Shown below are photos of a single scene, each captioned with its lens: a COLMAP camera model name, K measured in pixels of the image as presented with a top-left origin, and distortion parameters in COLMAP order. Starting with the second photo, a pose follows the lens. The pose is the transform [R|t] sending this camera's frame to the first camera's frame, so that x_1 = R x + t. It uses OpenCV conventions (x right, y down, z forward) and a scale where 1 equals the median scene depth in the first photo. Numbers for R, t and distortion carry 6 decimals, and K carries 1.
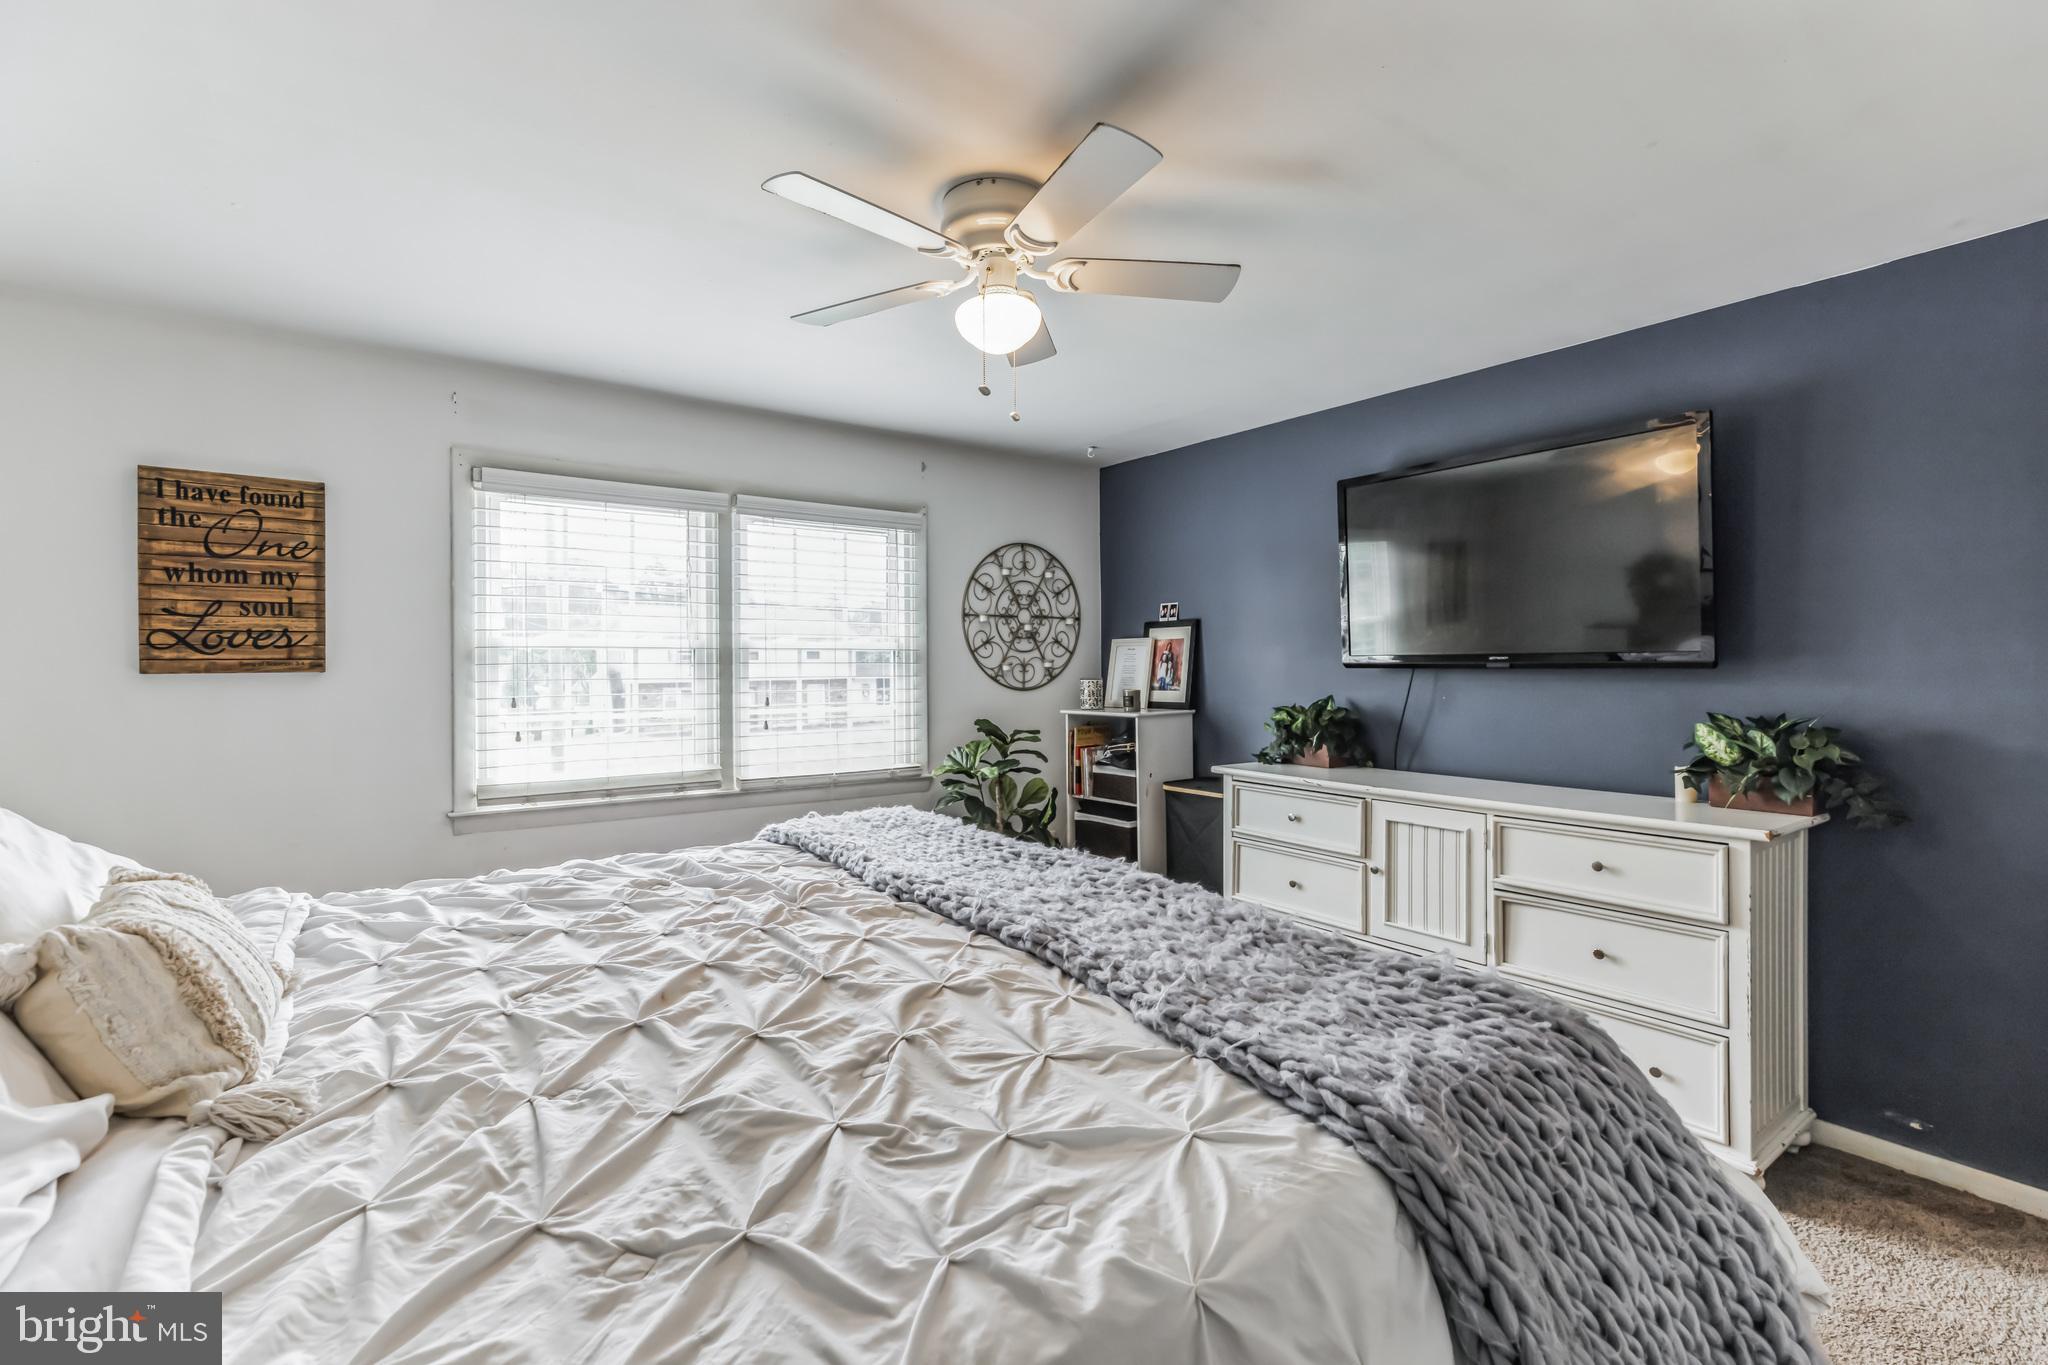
lens RADIAL K [[921.4, 0, 1040.3], [0, 921.4, 677.6], [0, 0, 1]] dist [0.002393, -0.000583]
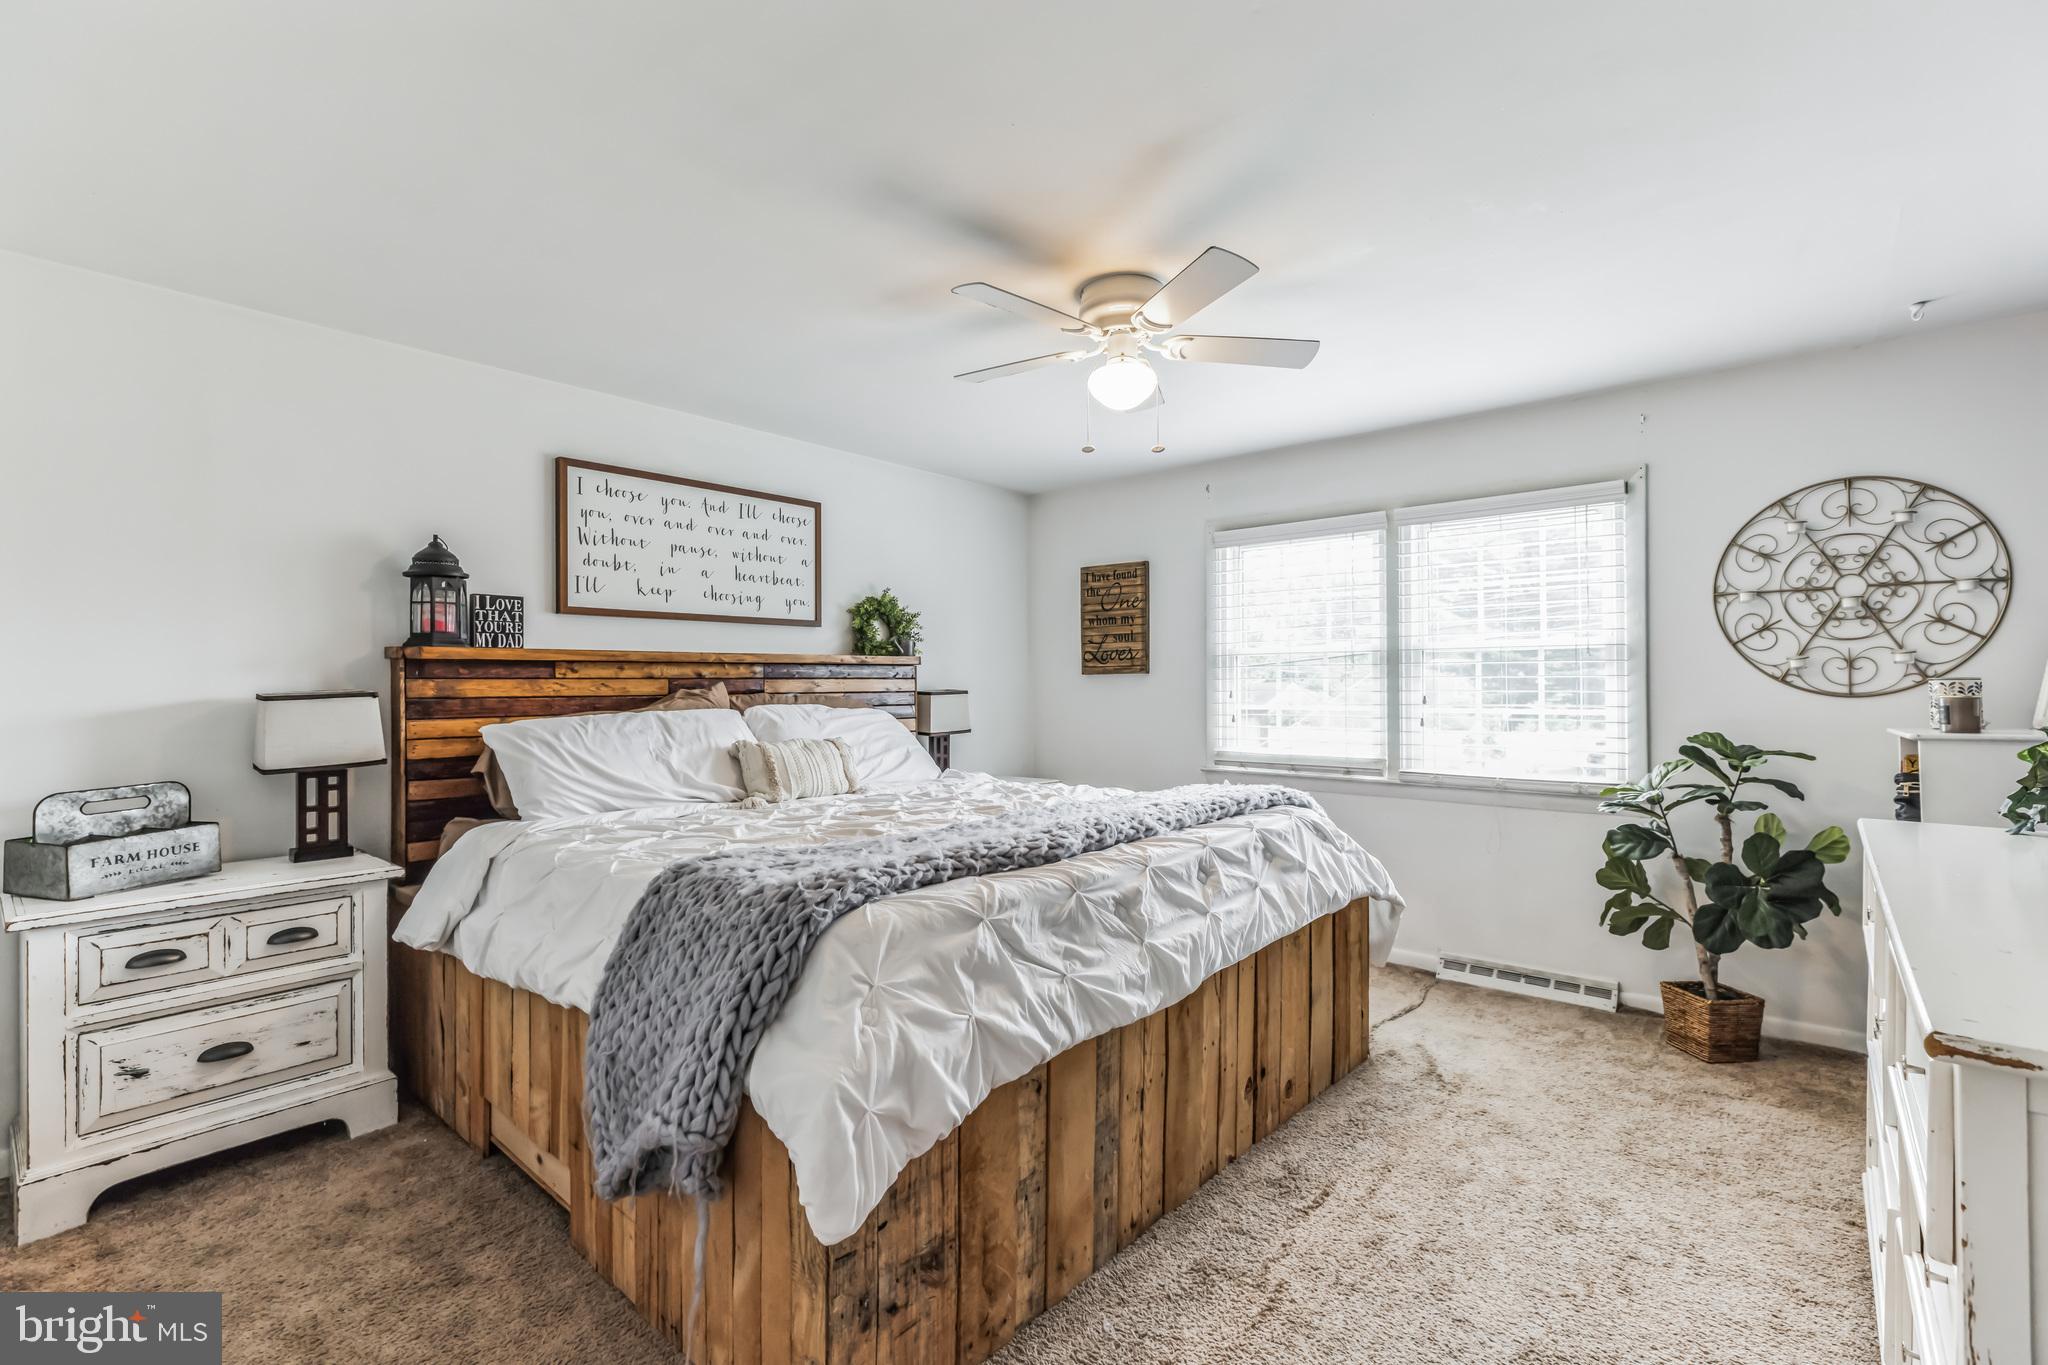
lens RADIAL K [[921.4, 0, 1041.4], [0, 921.4, 679.7], [0, 0, 1]] dist [0.002393, -0.000583]
pose [[0.219829, 0.004930, -0.975526, 0.635721], [-0.000363, 0.999988, 0.004972, -0.002114], [0.975538, -0.000739, 0.219829, 0.346491]]
